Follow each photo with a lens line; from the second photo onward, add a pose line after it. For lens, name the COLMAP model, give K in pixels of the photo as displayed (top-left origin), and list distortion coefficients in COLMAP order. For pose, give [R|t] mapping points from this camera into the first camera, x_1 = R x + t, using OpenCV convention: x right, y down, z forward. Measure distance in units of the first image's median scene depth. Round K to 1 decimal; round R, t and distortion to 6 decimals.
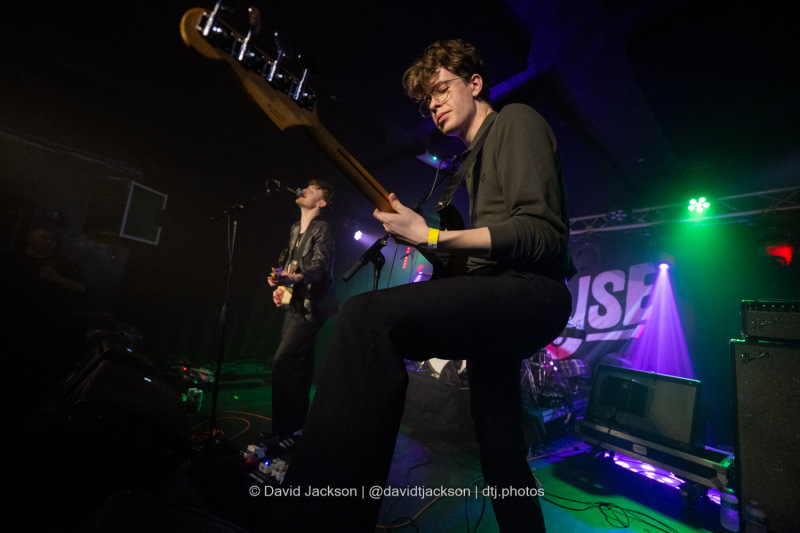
lens RADIAL K [[319.1, 0, 400.0], [0, 319.1, 266.5], [0, 0, 1]] dist [-0.002234, 0.000017]
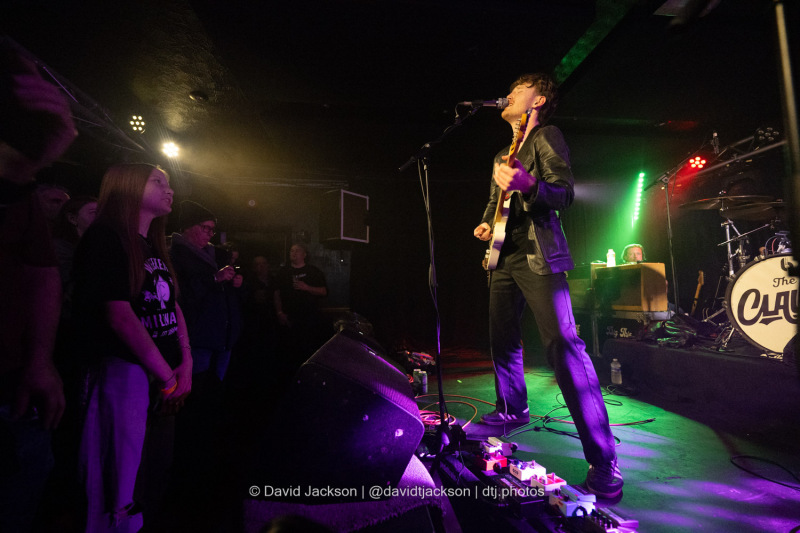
lens RADIAL K [[319.1, 0, 400.0], [0, 319.1, 266.5], [0, 0, 1]] dist [-0.002234, 0.000017]
pose [[0.821080, -0.161708, -0.547428, -0.094369], [0.168376, 0.984974, -0.038413, 0.085534], [0.545414, -0.060634, 0.835971, 0.152057]]
